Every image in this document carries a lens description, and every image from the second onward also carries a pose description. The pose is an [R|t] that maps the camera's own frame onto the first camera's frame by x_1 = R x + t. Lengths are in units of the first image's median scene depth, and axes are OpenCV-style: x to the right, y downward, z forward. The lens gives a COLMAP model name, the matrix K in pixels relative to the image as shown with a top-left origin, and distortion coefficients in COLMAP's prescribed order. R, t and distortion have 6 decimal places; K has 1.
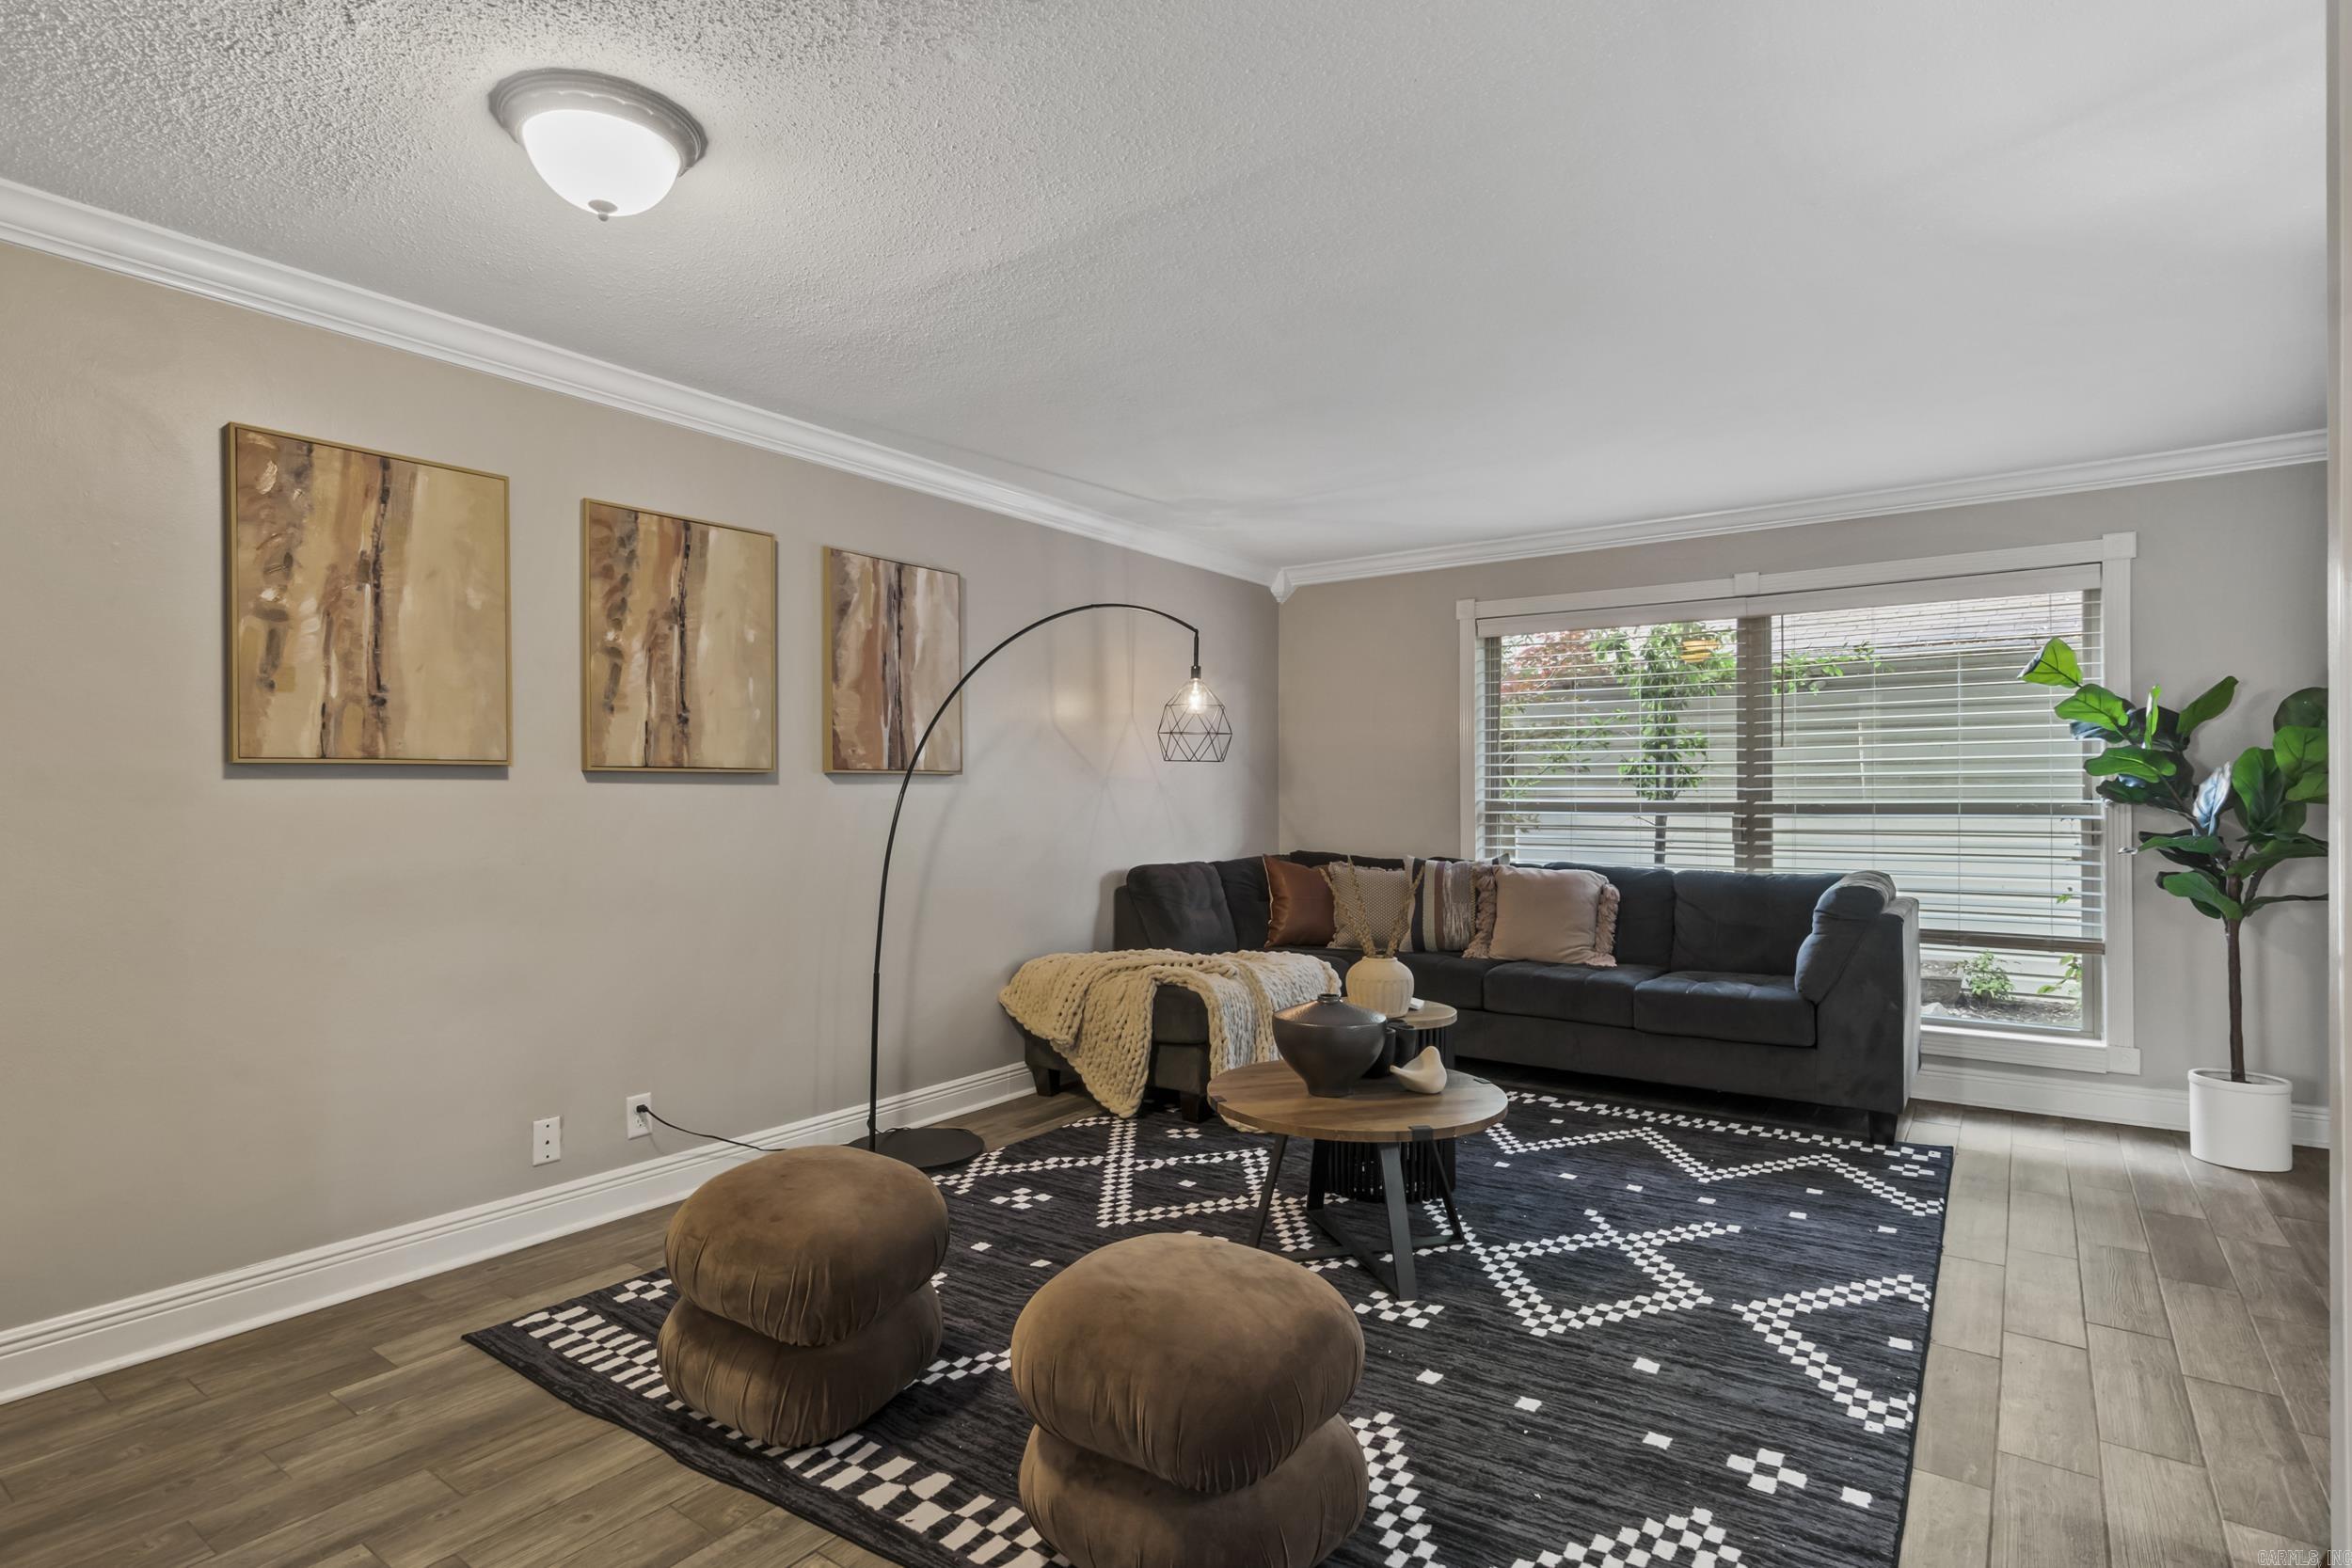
lens RADIAL K [[1215.4, 0, 1170.7], [0, 1215.4, 782.8], [0, 0, 1]] dist [-0.000753, -0.001986]
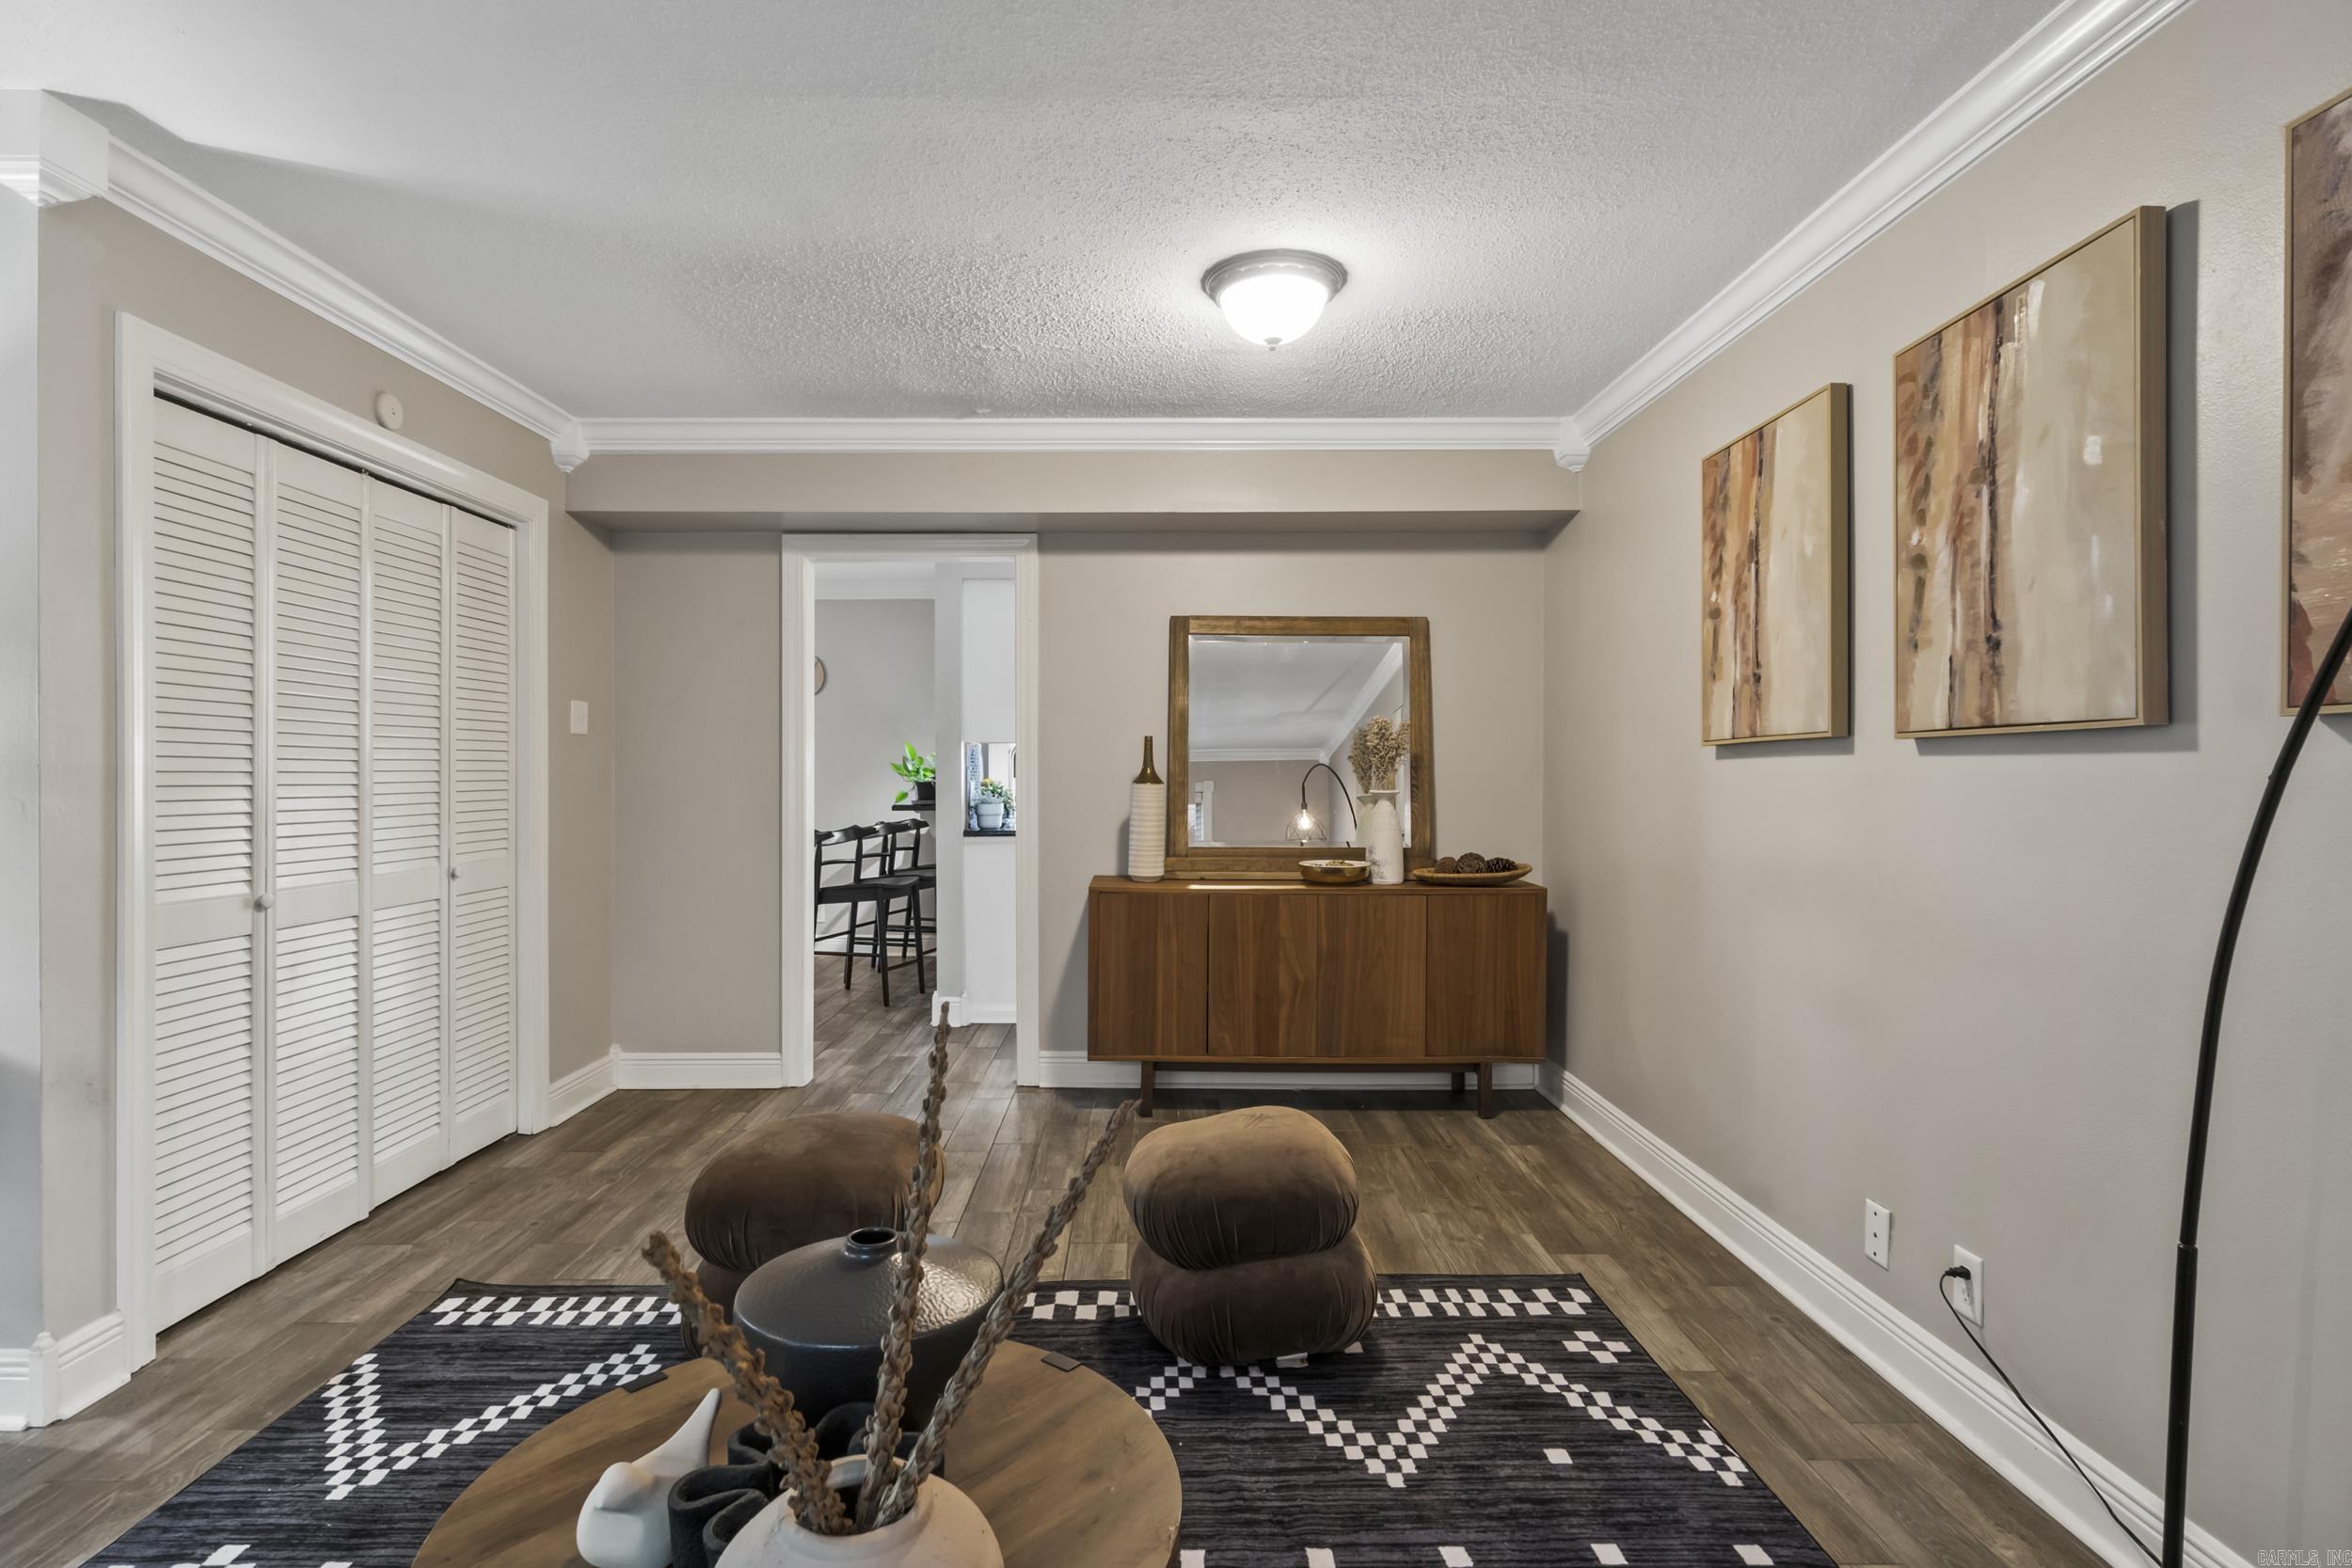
lens RADIAL K [[1215.4, 0, 1151.3], [0, 1215.4, 781.4], [0, 0, 1]] dist [-0.000753, -0.001986]
pose [[-0.816570, 0.002773, -0.577240, 0.267520], [0.005116, 0.999984, -0.002433, 0.013478], [0.577224, -0.004940, -0.816571, 1.263727]]
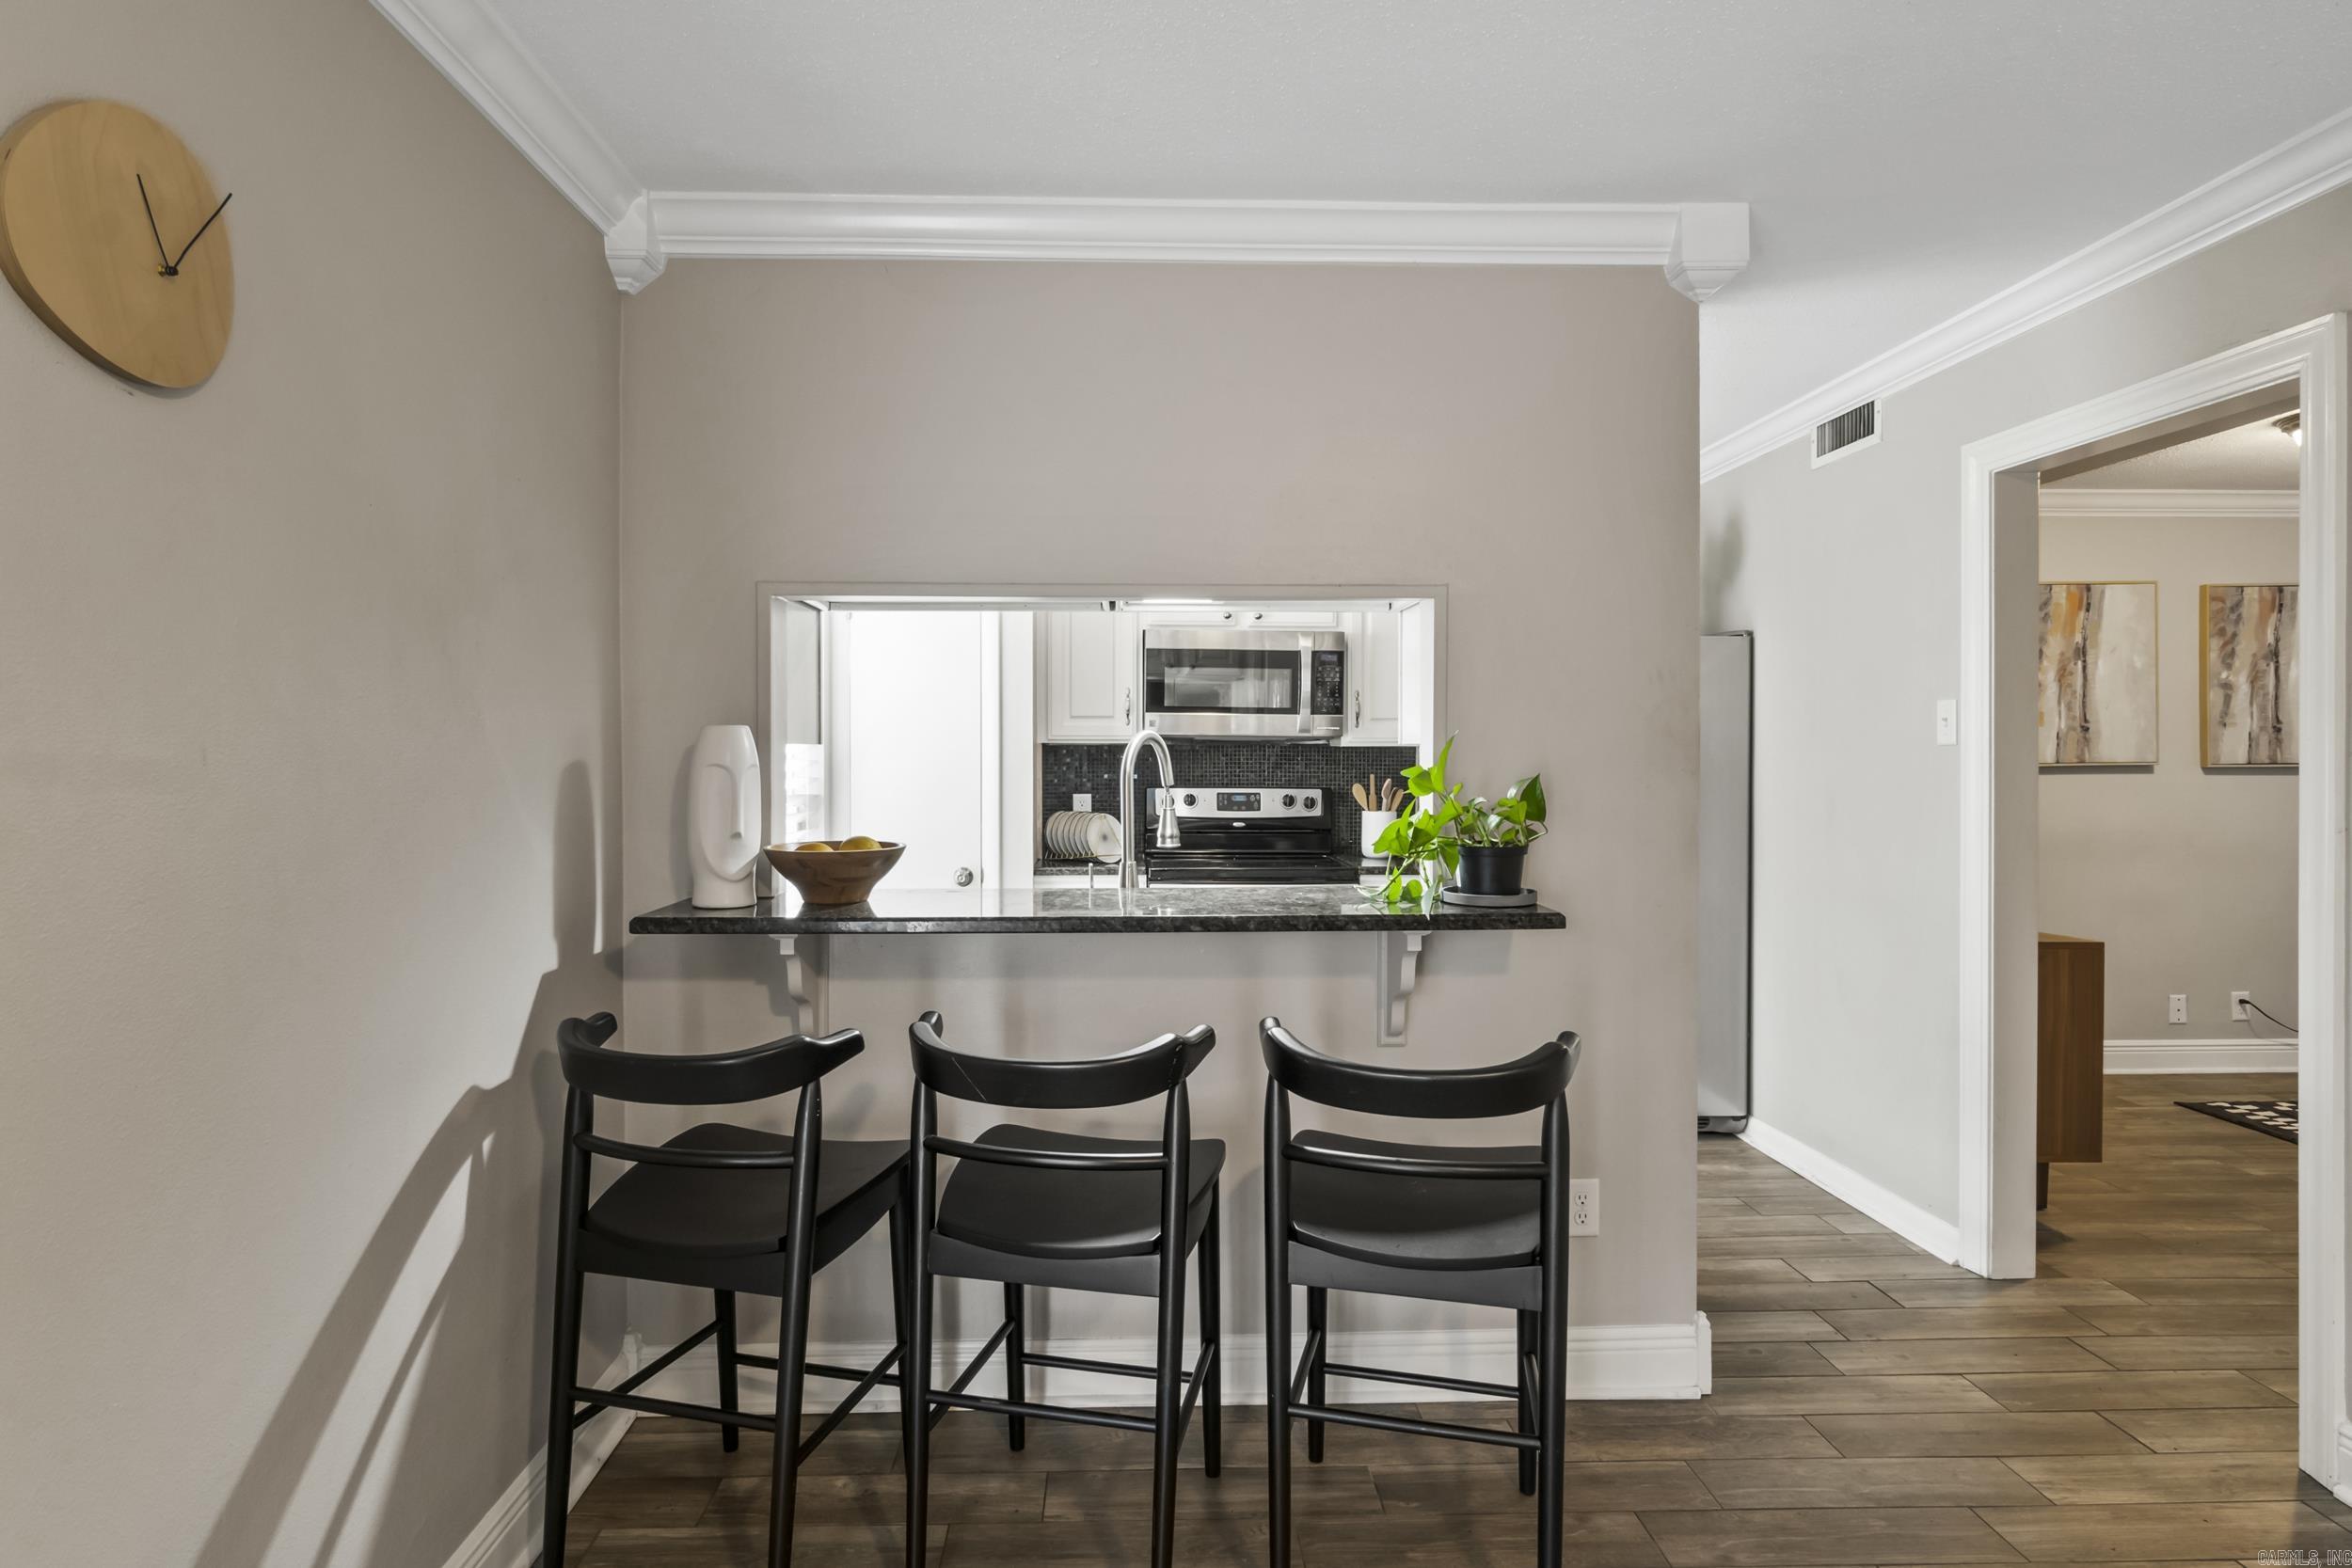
lens RADIAL K [[1215.4, 0, 1140.7], [0, 1215.4, 765.6], [0, 0, 1]] dist [-0.000753, -0.001986]
pose [[0.597190, 0.007356, -0.802066, -0.064555], [0.009978, 0.999812, 0.016599, -0.047613], [0.802038, -0.017916, 0.597005, -0.894031]]
